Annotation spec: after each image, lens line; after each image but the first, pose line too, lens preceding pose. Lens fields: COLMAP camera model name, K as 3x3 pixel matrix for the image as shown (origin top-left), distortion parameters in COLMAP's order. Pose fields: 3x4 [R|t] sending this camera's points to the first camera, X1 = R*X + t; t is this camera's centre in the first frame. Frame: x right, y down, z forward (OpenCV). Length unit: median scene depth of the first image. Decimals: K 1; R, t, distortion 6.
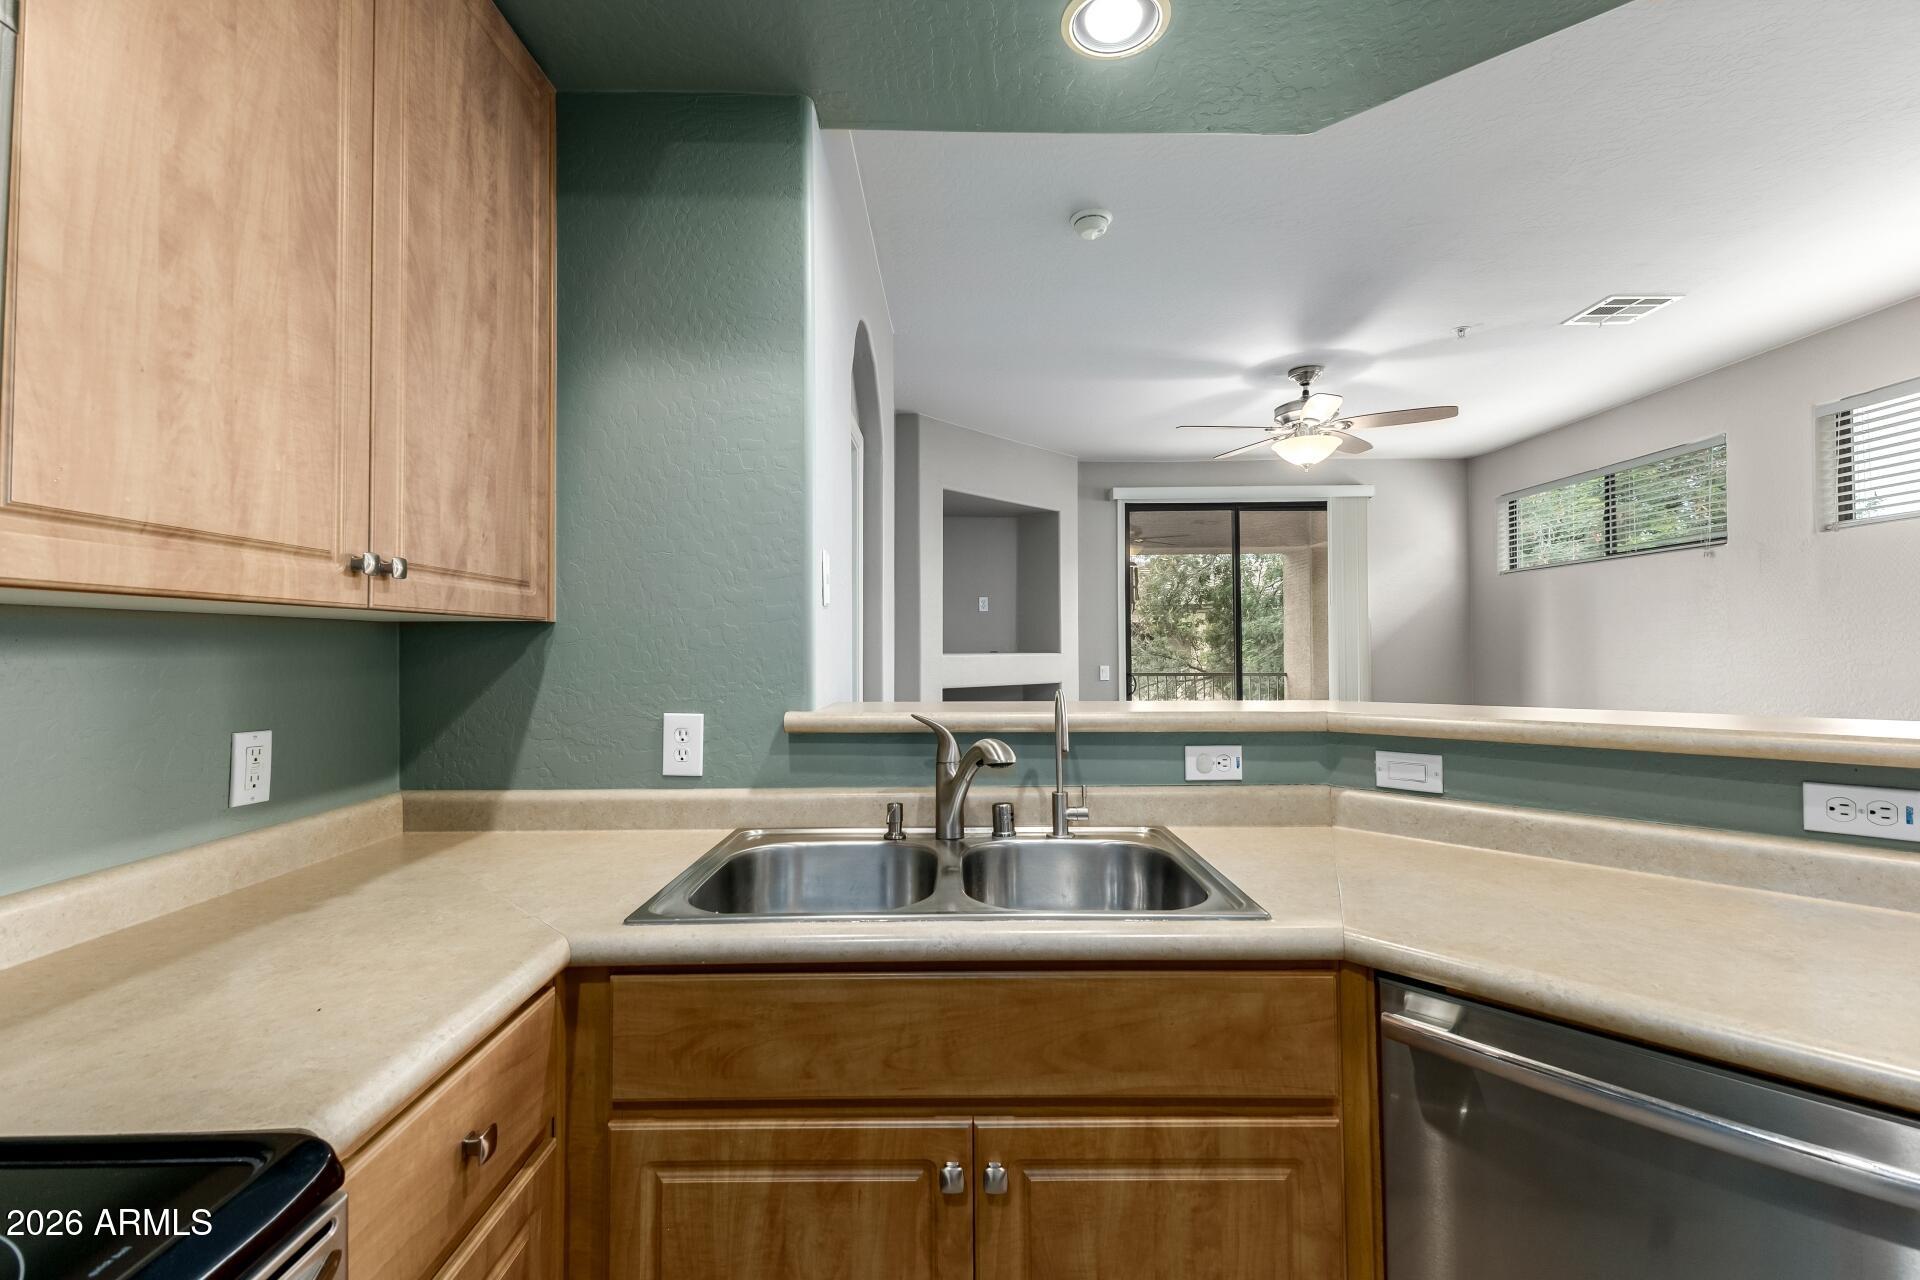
lens RADIAL K [[825.1, 0, 958.9], [0, 825.1, 634.7], [0, 0, 1]] dist [0.002607, 0.000241]
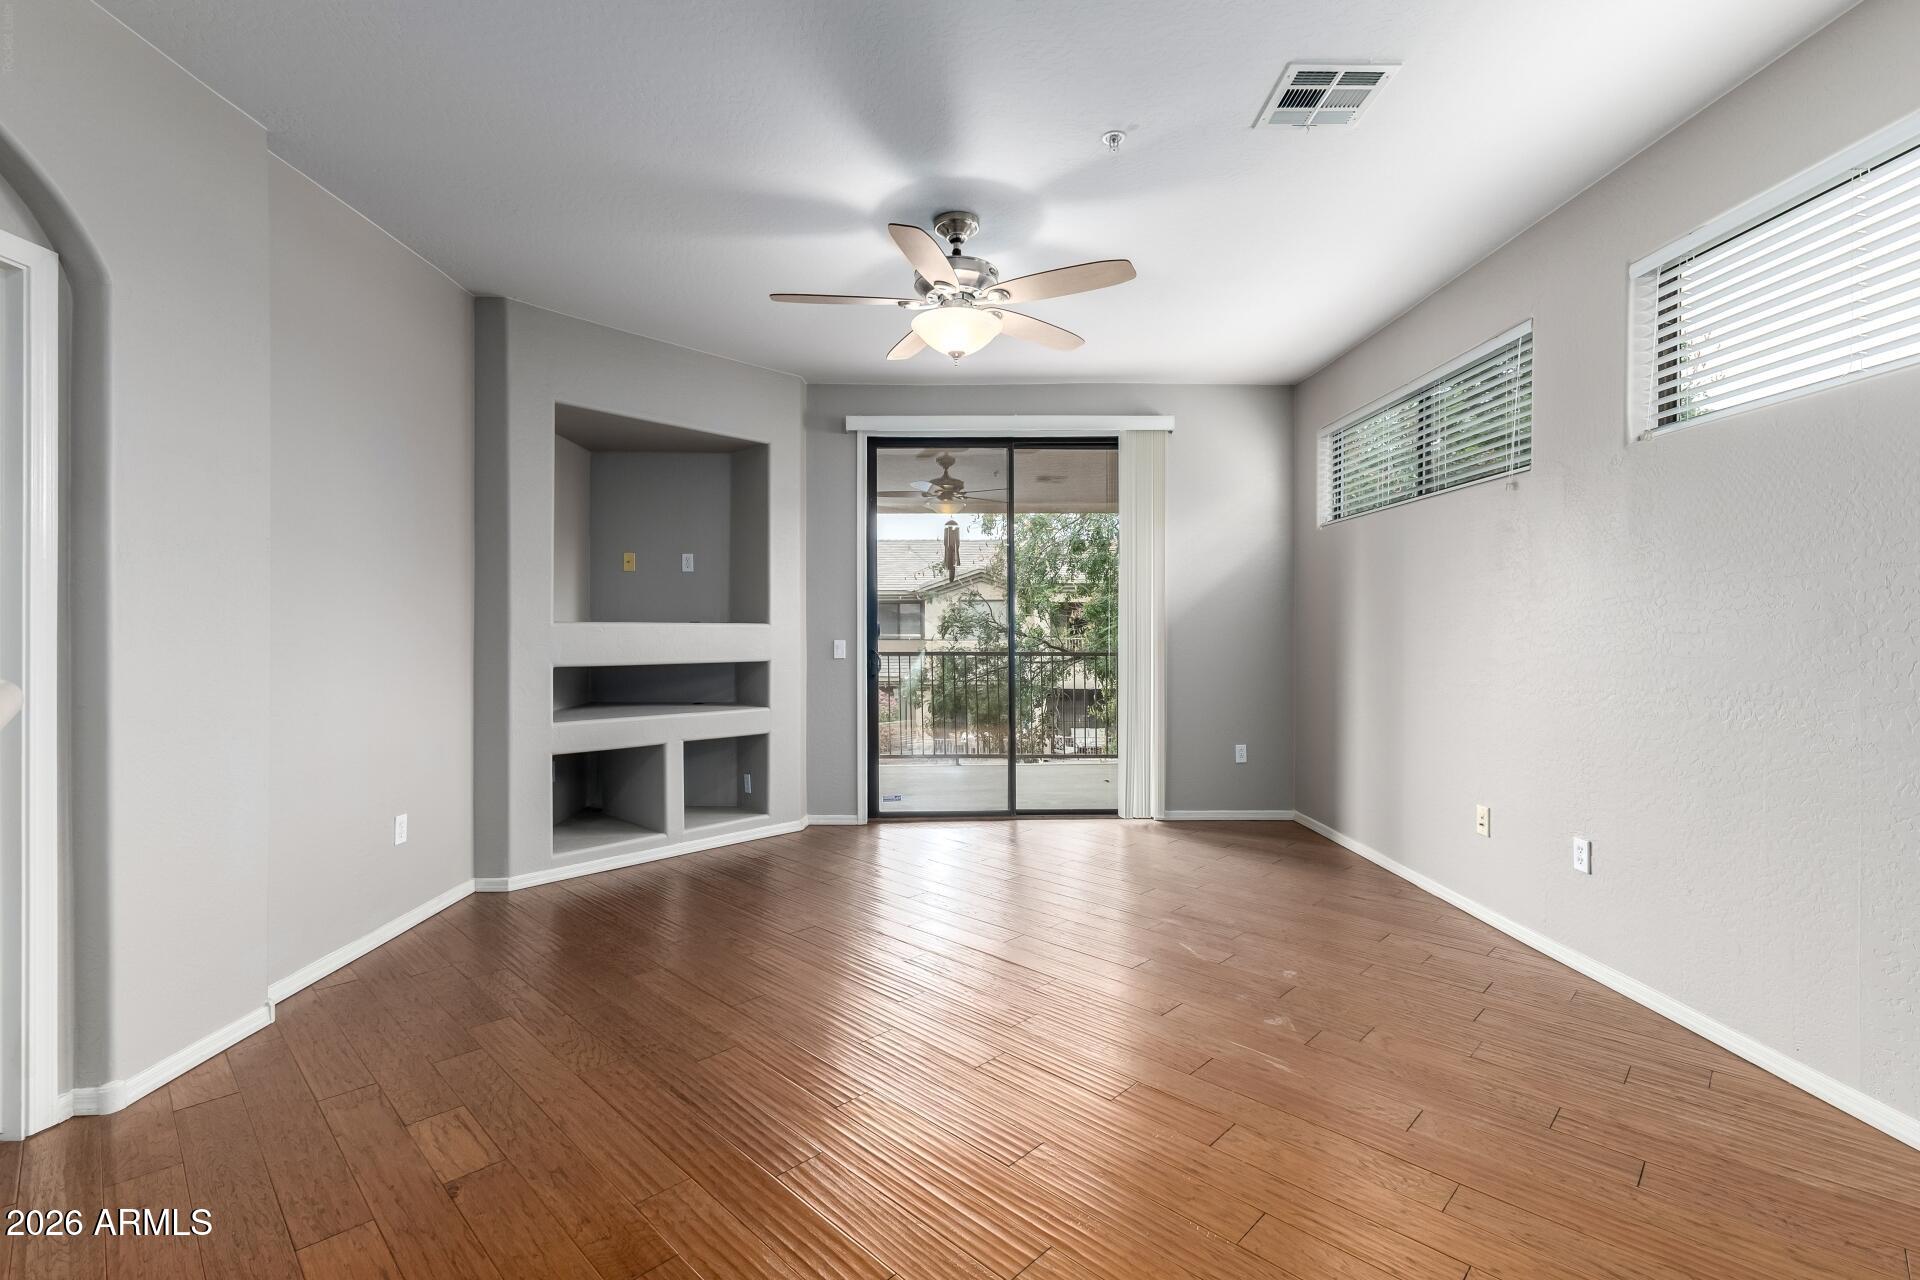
lens RADIAL K [[851.5, 0, 955.9], [0, 851.5, 631.9], [0, 0, 1]] dist [-0.000075, -0.000527]
pose [[0.999837, 0.001918, 0.017976, 0.286714], [-0.002220, 0.999856, 0.016799, 0.016160], [-0.017941, -0.016836, 0.999697, 0.181476]]
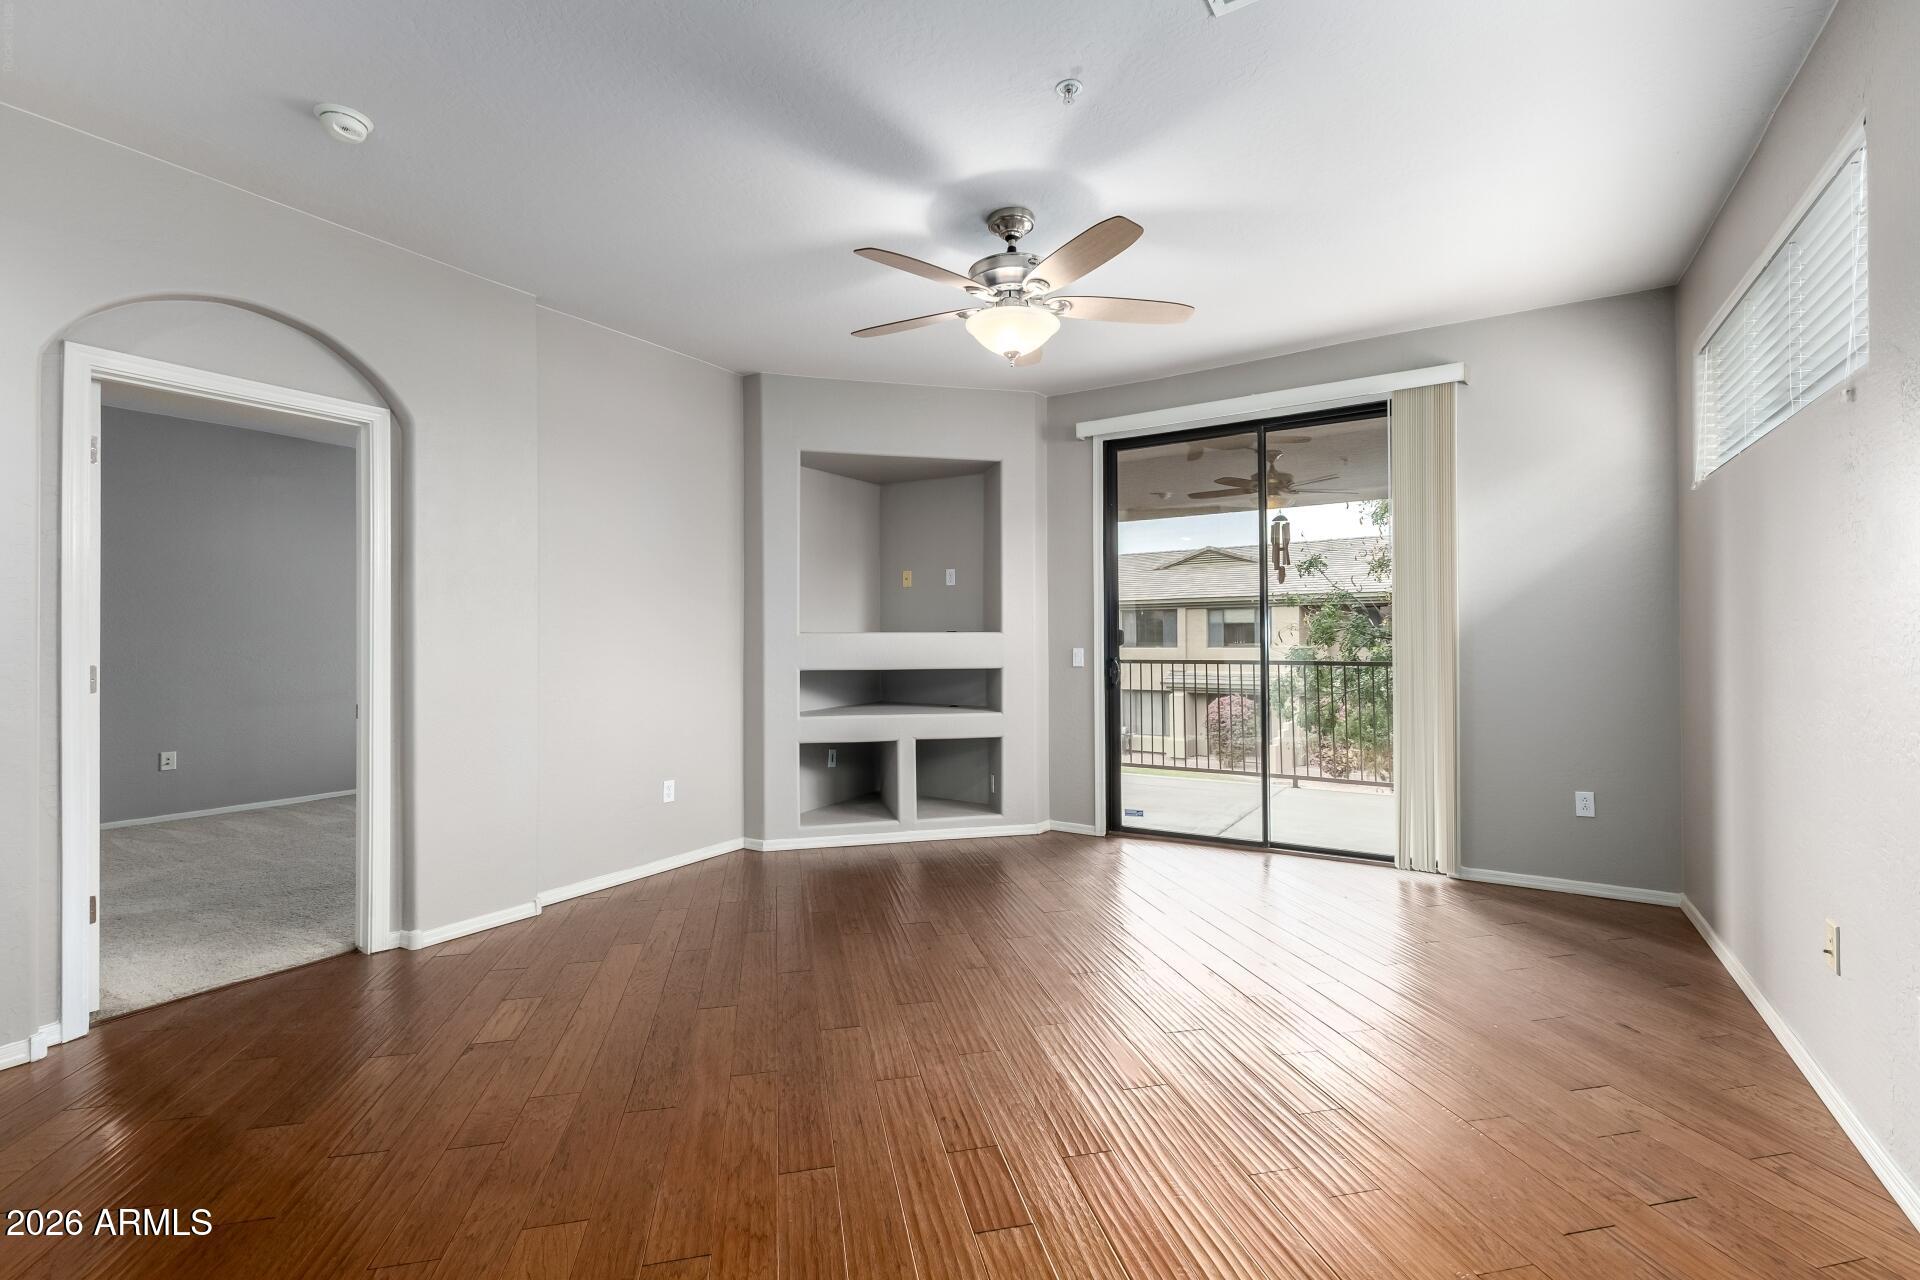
lens RADIAL K [[837.1, 0, 959.2], [0, 837.1, 631.4], [0, 0, 1]] dist [0.002195, -0.000004]
pose [[0.847707, -0.006978, -0.530419, 0.531552], [0.011439, 0.999921, 0.005126, 0.016648], [0.530341, -0.010413, 0.847720, 0.264736]]
